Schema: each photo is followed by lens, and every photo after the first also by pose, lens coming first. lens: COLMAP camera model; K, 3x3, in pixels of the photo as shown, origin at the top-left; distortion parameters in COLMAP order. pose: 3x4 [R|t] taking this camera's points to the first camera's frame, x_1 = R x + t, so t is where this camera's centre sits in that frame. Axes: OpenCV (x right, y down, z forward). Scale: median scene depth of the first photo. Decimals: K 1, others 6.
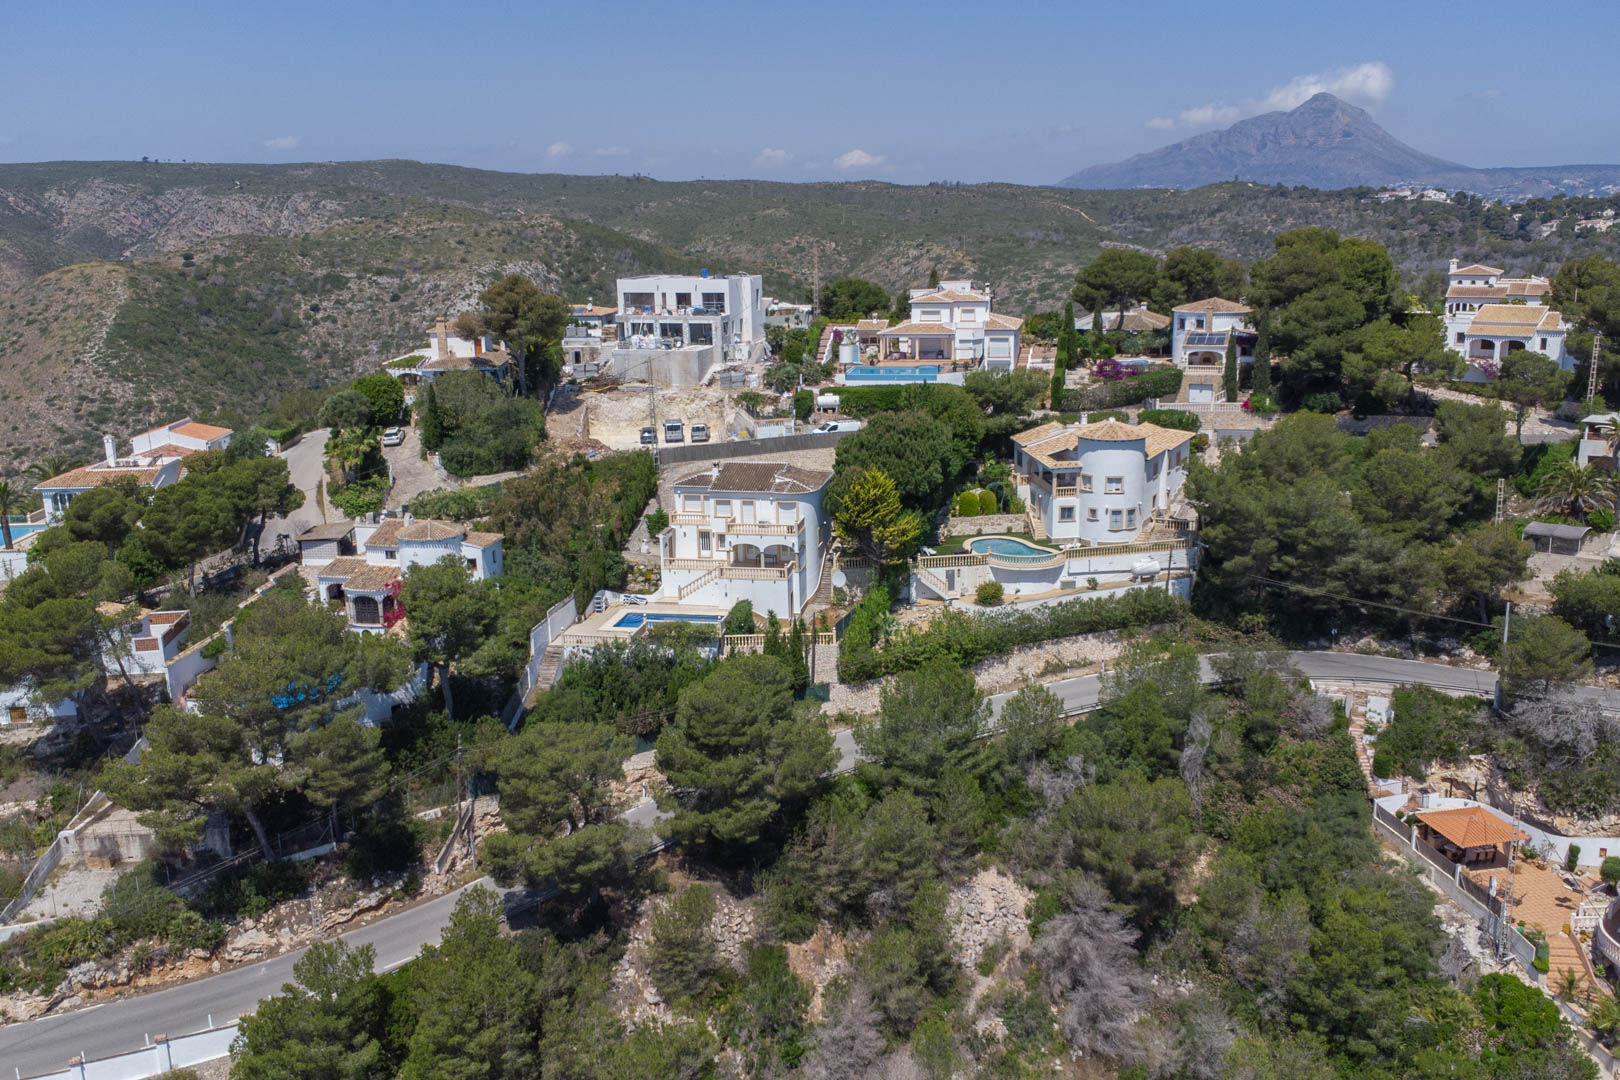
lens RADIAL K [[1365.4, 0, 813.2], [0, 1365.4, 565.4], [0, 0, 1]] dist [0.005701, 0.000341]
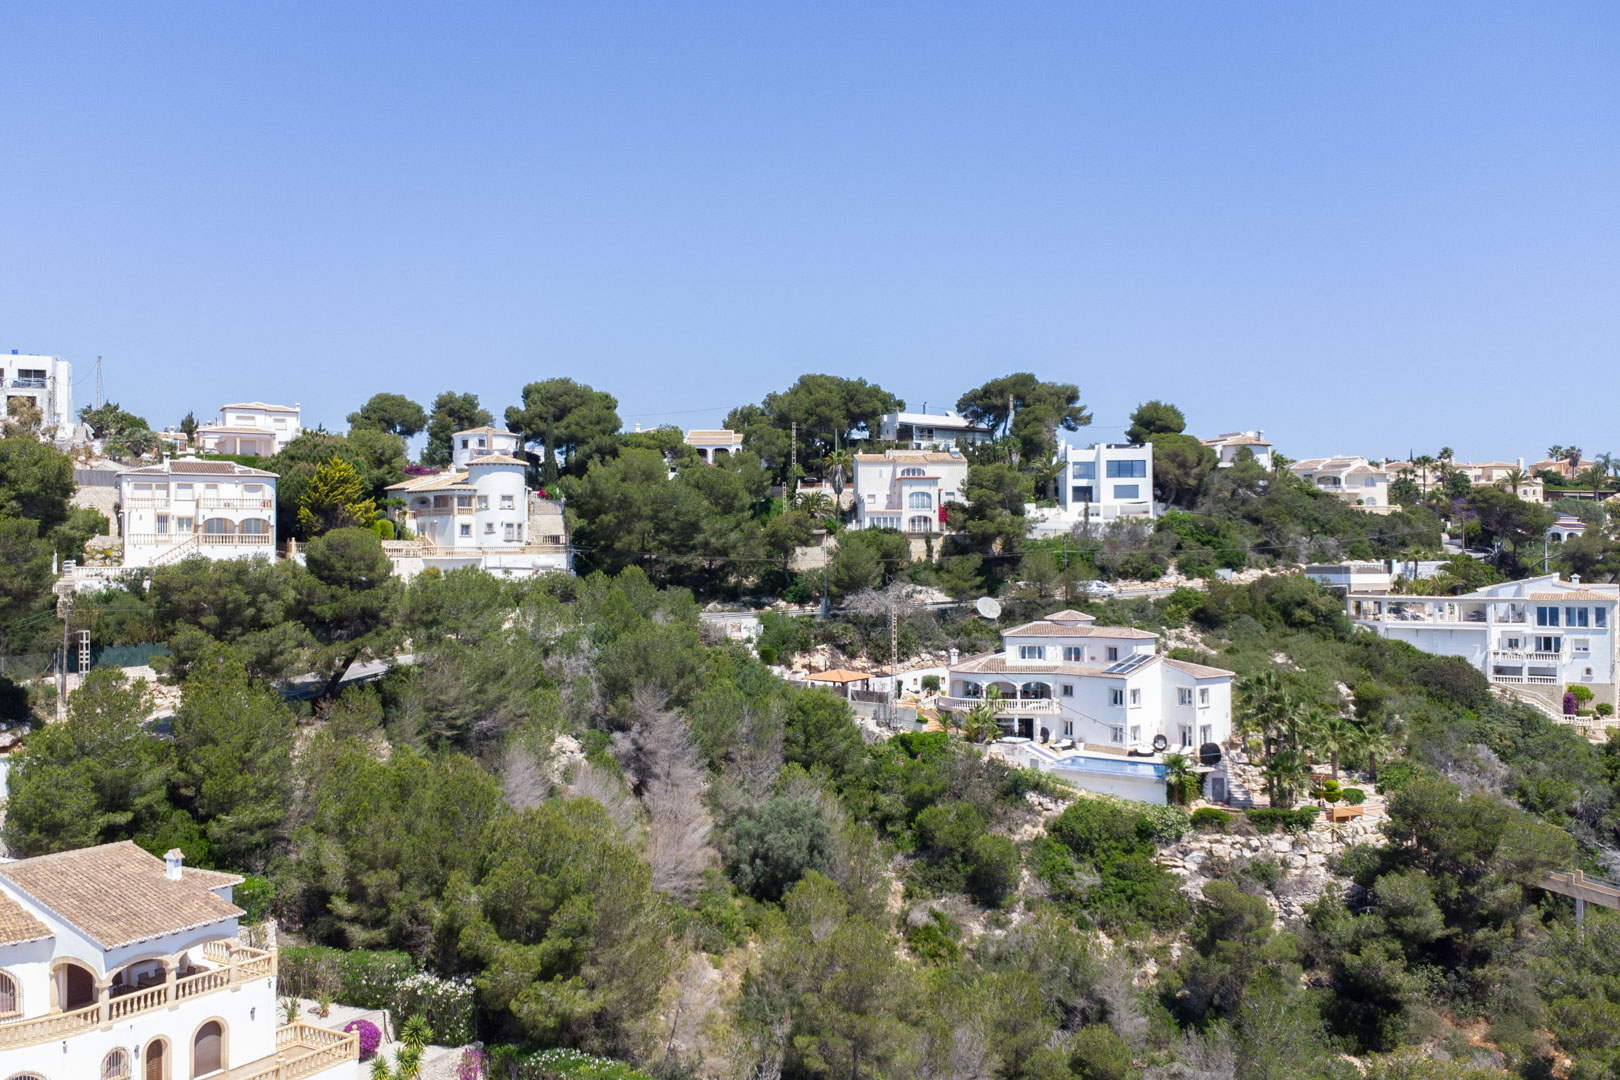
lens RADIAL K [[1380.1, 0, 785.5], [0, 1380.1, 543.8], [0, 0, 1]] dist [-0.001177, 0.041657]
pose [[0.775418, 0.024081, 0.630989, -0.431737], [0.148604, 0.964247, -0.219417, 0.340209], [-0.613713, 0.263908, 0.744116, -0.054607]]
